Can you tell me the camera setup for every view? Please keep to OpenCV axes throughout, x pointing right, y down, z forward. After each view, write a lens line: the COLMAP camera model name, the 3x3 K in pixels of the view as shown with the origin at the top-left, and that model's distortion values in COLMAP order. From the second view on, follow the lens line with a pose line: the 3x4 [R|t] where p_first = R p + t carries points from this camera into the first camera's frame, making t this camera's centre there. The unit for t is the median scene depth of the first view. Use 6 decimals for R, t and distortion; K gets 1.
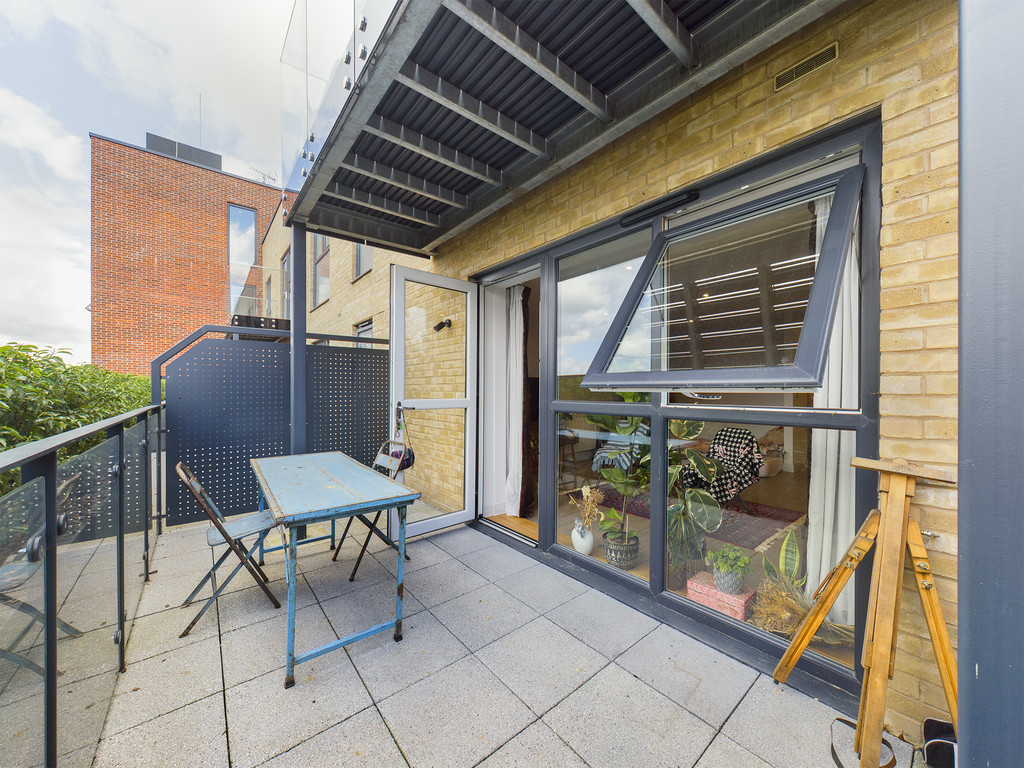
lens RADIAL K [[369.7, 0, 516.6], [0, 369.7, 393.0], [0, 0, 1]] dist [0.000583, -0.000206]
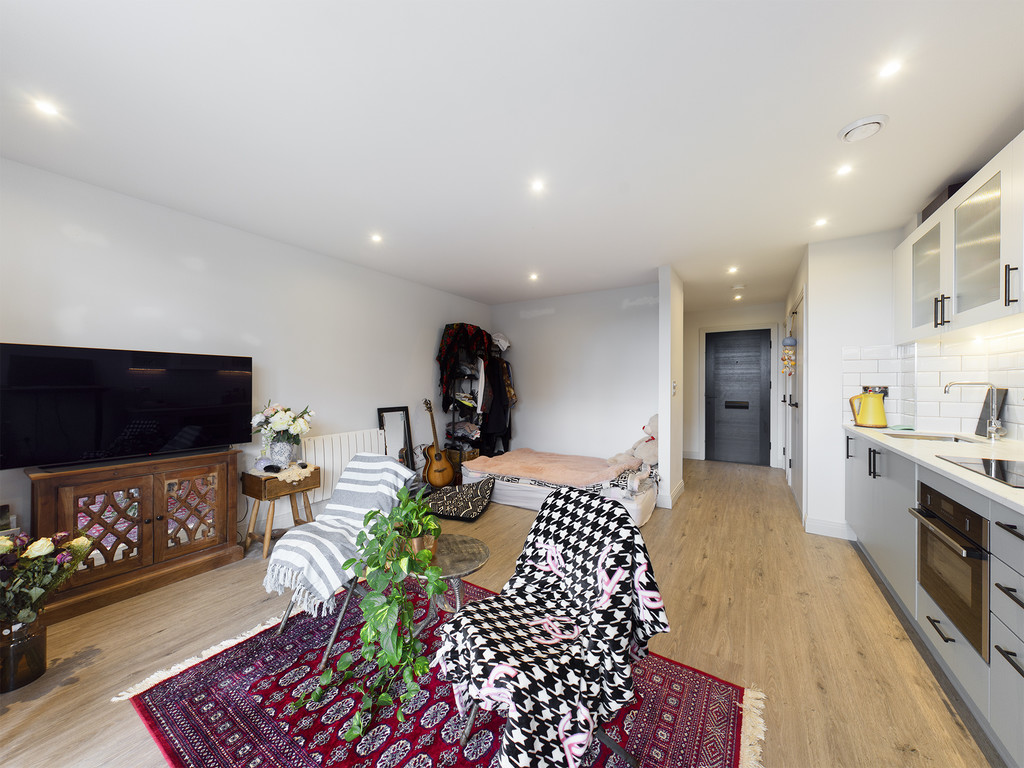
lens RADIAL K [[369.7, 0, 509.6], [0, 369.7, 381.6], [0, 0, 1]] dist [0.000583, -0.000206]
pose [[0.954849, 0.004505, 0.297057, 0.441729], [-0.002206, 0.999965, -0.008074, -0.009056], [-0.297083, 0.007054, 0.954826, 0.727842]]
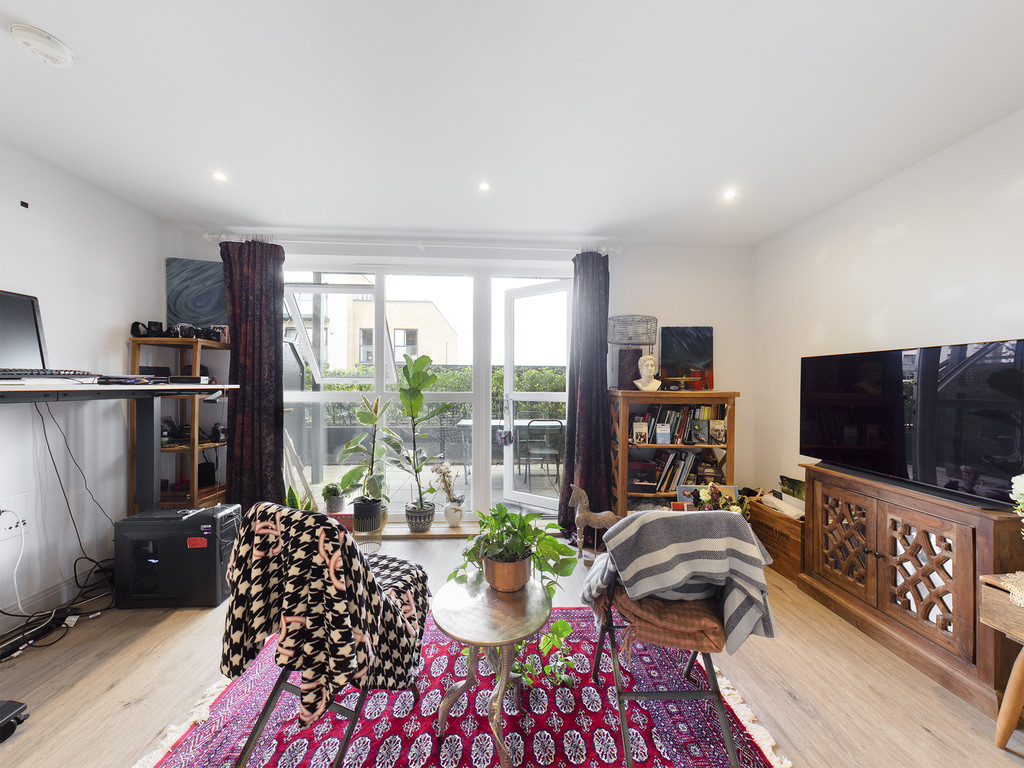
lens RADIAL K [[369.7, 0, 511.1], [0, 369.7, 384.3], [0, 0, 1]] dist [0.000583, -0.000206]
pose [[-0.598727, -0.004489, -0.800941, 0.666578], [-0.008798, 0.999961, 0.000973, -0.011251], [0.800905, 0.007629, -0.598743, 1.189210]]
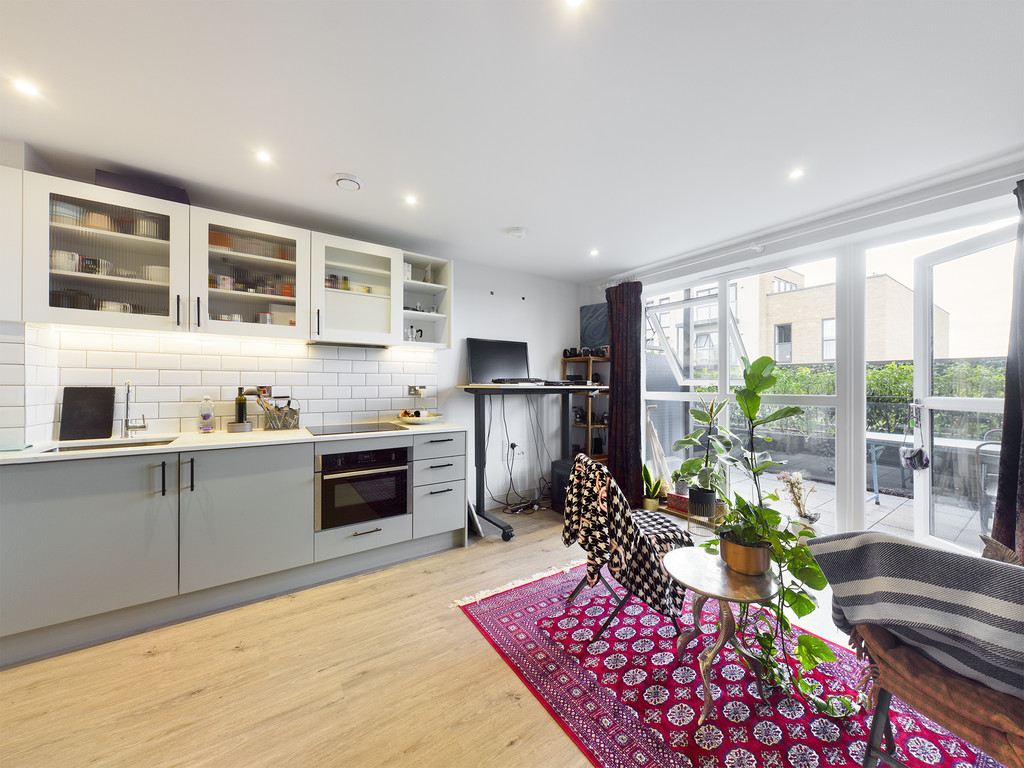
lens RADIAL K [[369.7, 0, 512.1], [0, 369.7, 383.0], [0, 0, 1]] dist [0.000583, -0.000206]
pose [[-0.994683, -0.005558, 0.102835, 0.608209], [-0.005679, 0.999983, -0.000884, -0.011031], [-0.102828, -0.001463, -0.994698, 1.331157]]
